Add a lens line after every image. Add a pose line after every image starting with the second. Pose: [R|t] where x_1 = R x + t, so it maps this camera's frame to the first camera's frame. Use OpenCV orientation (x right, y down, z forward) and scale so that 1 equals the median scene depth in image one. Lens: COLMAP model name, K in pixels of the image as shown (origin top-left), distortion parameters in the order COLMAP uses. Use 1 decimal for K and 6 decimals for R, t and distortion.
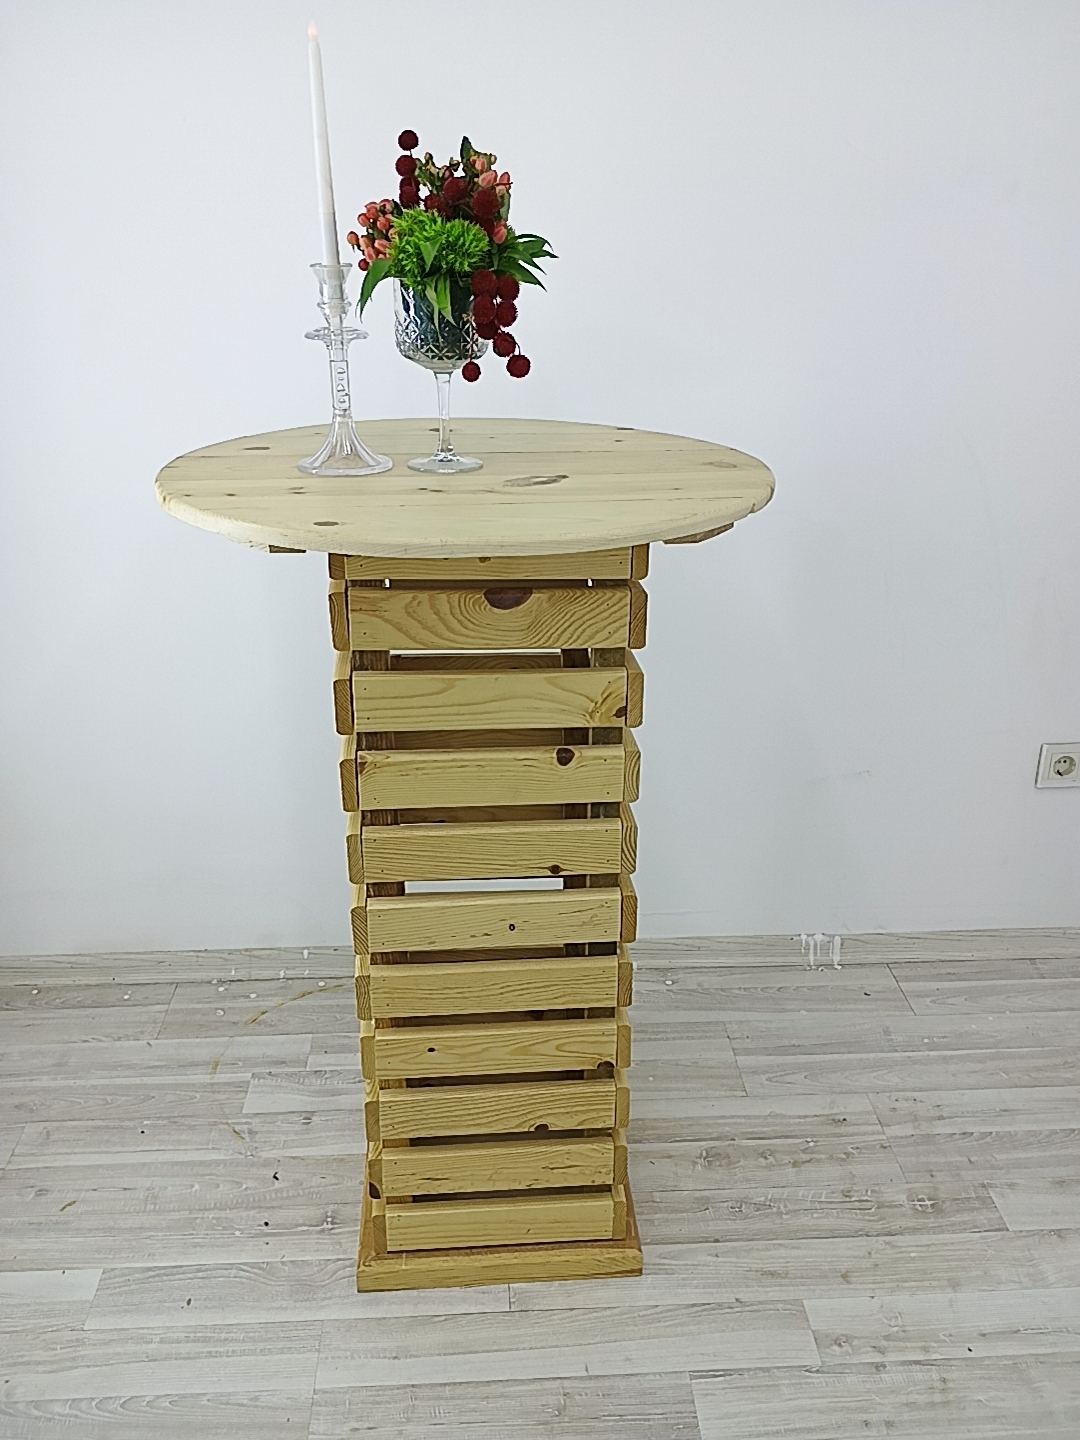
lens RADIAL K [[1197.9, 0, 535.5], [0, 1197.9, 718.3], [0, 0, 1]] dist [0.065892, -0.099107]
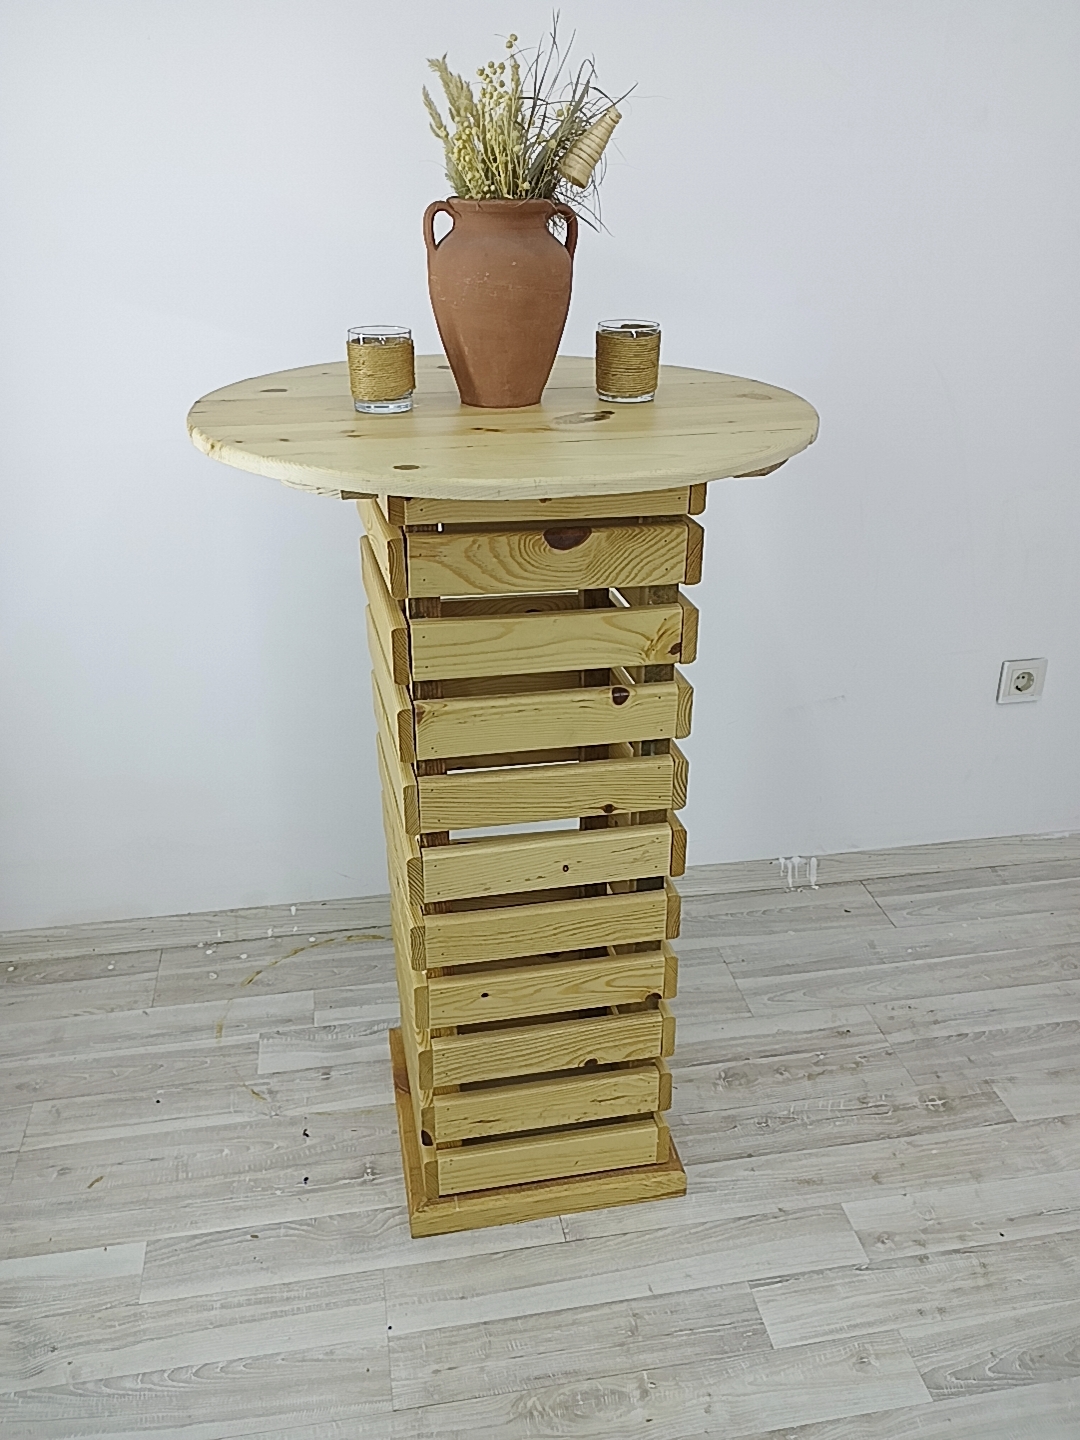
lens RADIAL K [[1201.6, 0, 536.5], [0, 1201.6, 717.2], [0, 0, 1]] dist [0.055763, -0.086407]
pose [[0.992633, -0.051886, 0.109492, -0.114988], [0.046505, 0.997608, 0.051137, -0.003533], [-0.111883, -0.045669, 0.992671, 0.009021]]
